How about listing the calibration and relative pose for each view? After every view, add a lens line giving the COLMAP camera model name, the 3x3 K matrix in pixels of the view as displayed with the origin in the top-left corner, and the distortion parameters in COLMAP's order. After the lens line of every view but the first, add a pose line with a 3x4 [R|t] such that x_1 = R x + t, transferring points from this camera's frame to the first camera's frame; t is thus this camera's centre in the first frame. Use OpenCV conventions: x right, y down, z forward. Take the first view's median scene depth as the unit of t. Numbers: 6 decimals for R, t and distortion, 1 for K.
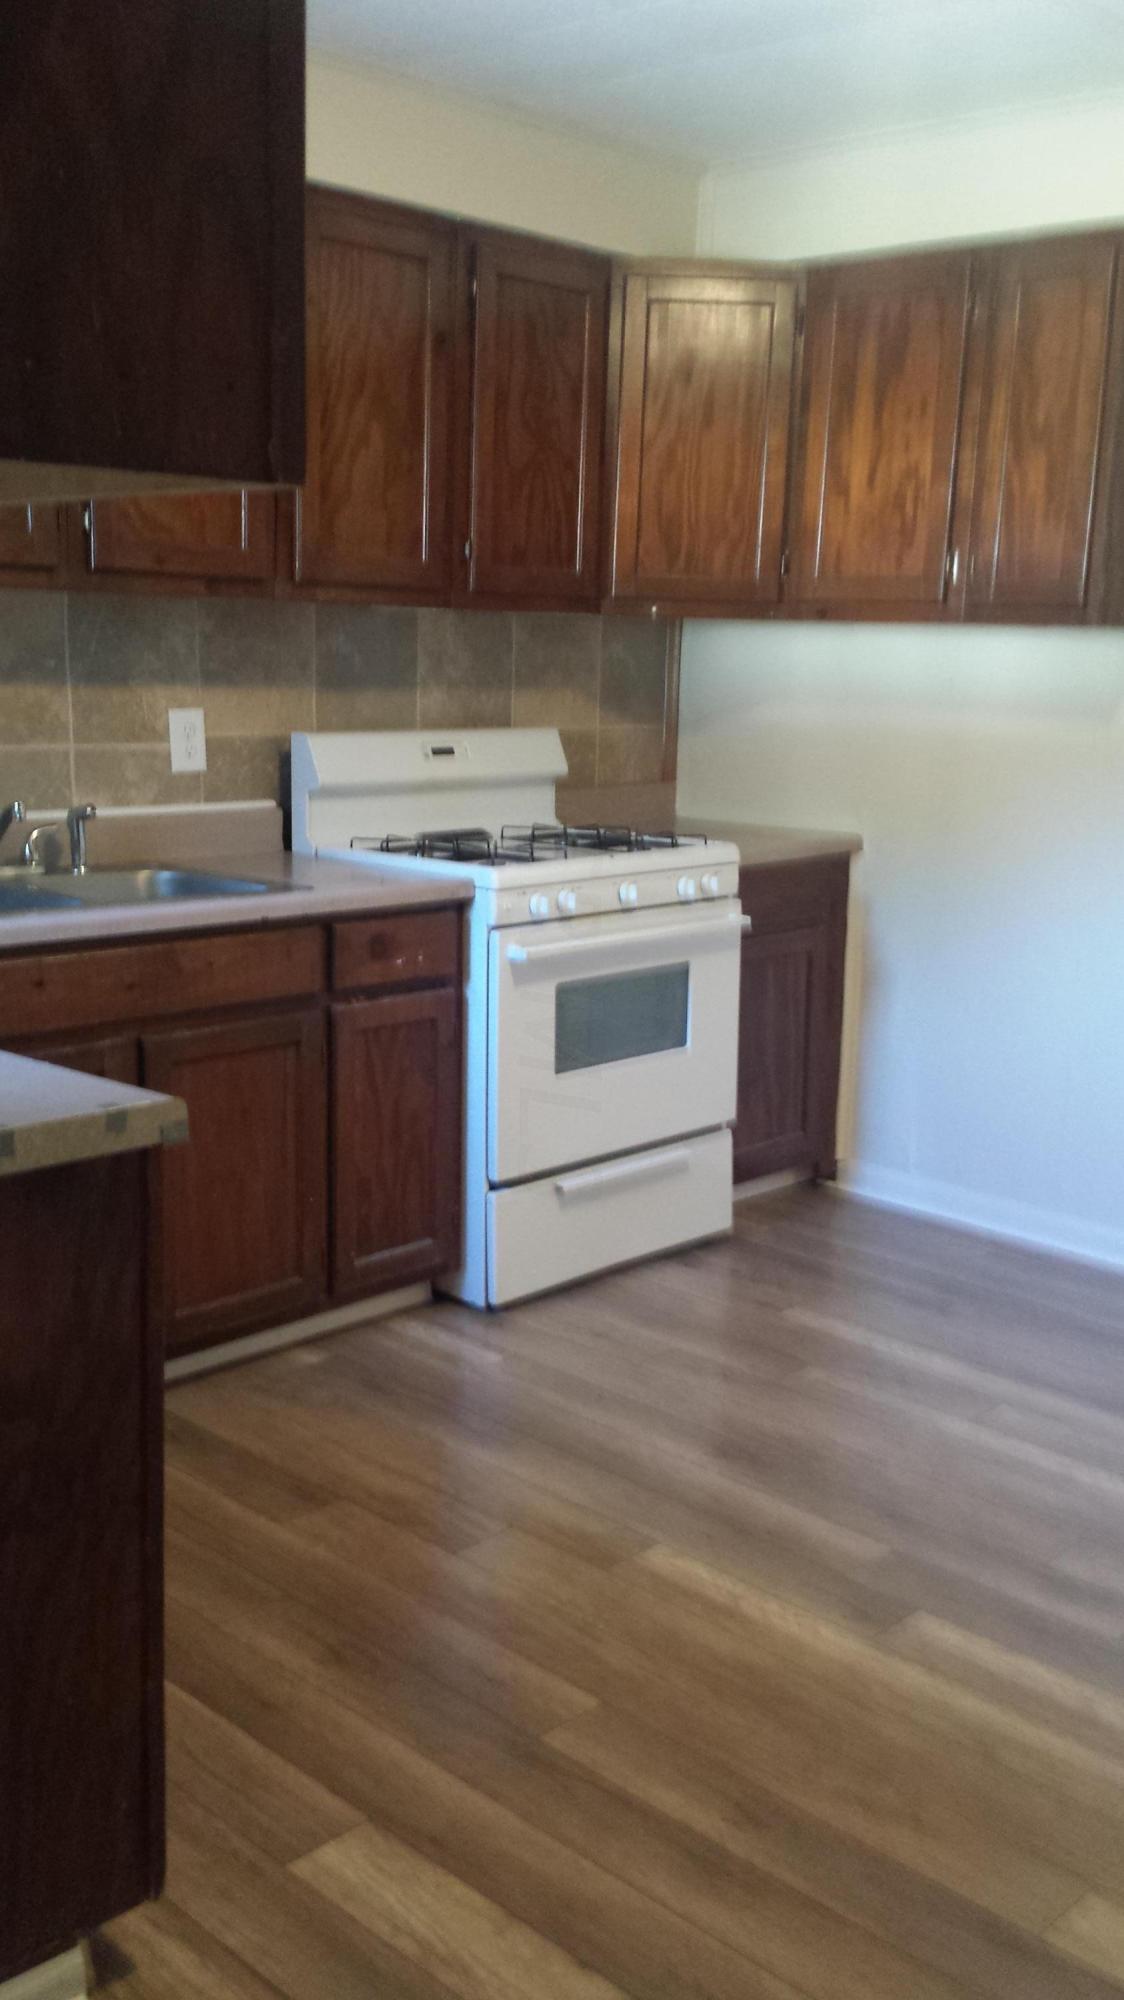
lens RADIAL K [[1874.3, 0, 556.9], [0, 1874.3, 1044.6], [0, 0, 1]] dist [0.052568, -0.173760]
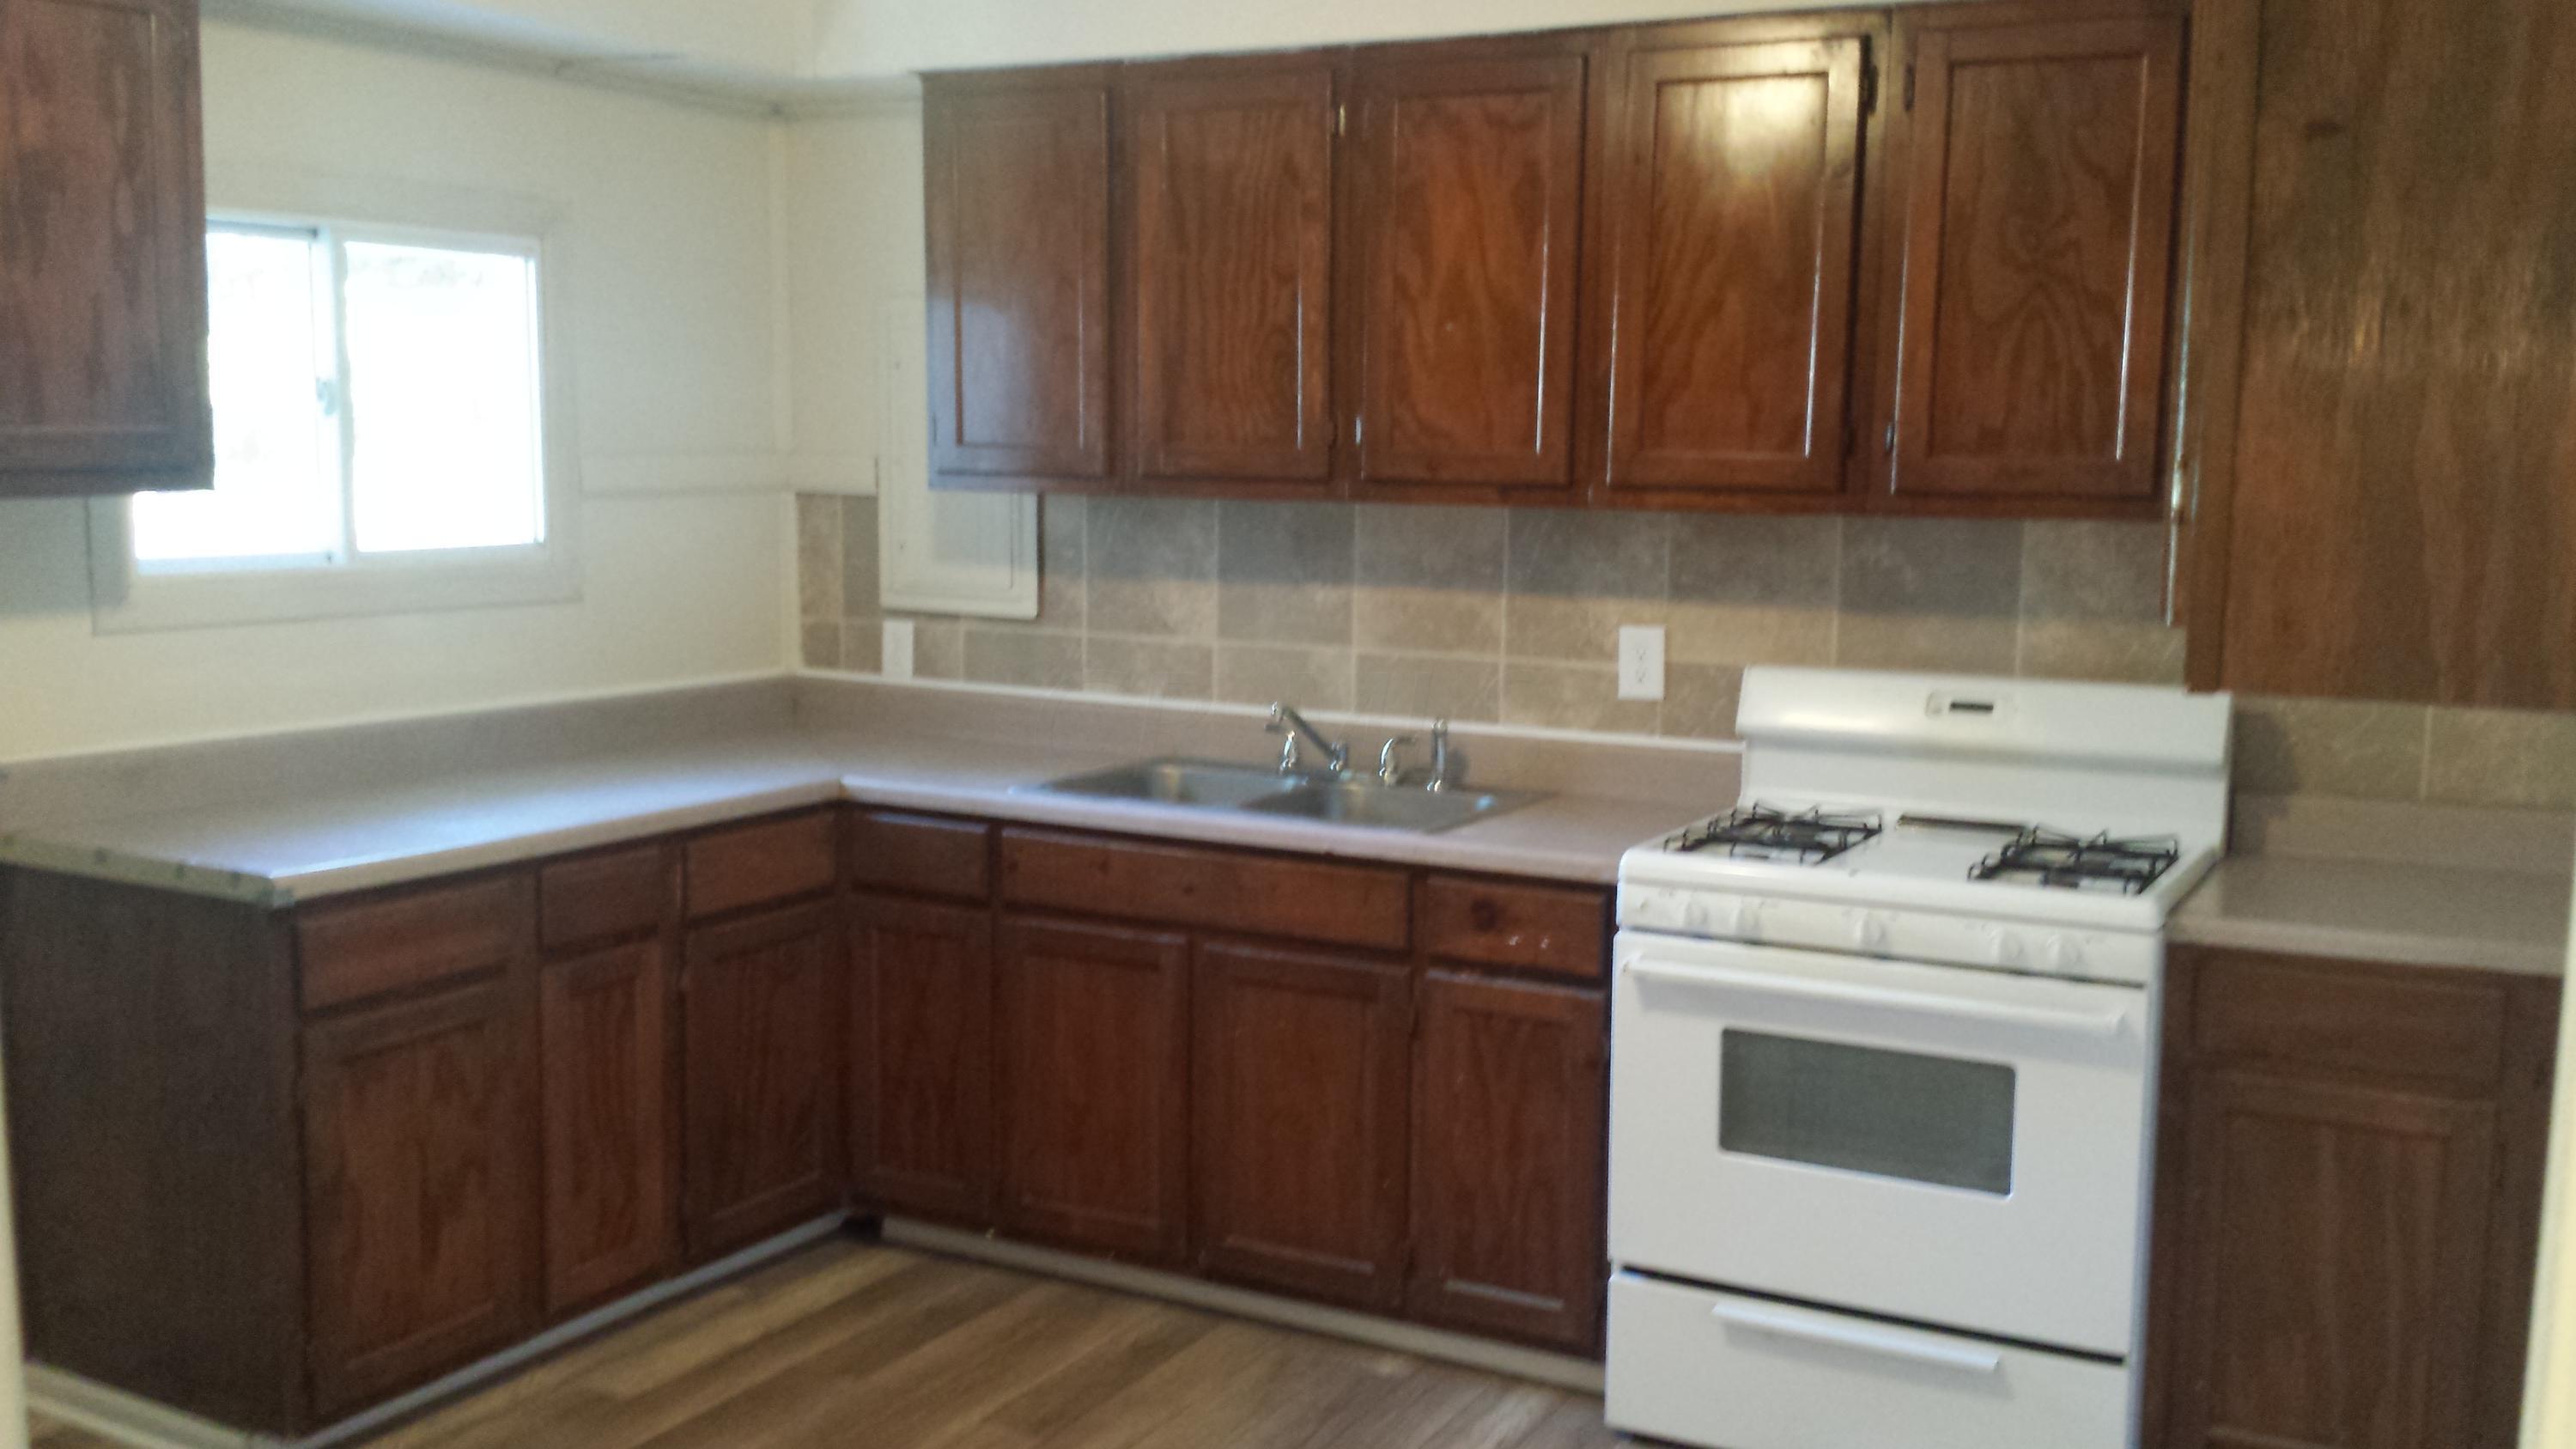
lens RADIAL K [[2414.5, 0, 1287.3], [0, 2414.5, 722.5], [0, 0, 1]] dist [0.052568, -0.173760]
pose [[0.251652, 0.095453, -0.963099, 0.851204], [-0.201678, 0.978451, 0.044278, -0.154699], [0.946571, 0.183093, 0.265480, 0.570569]]
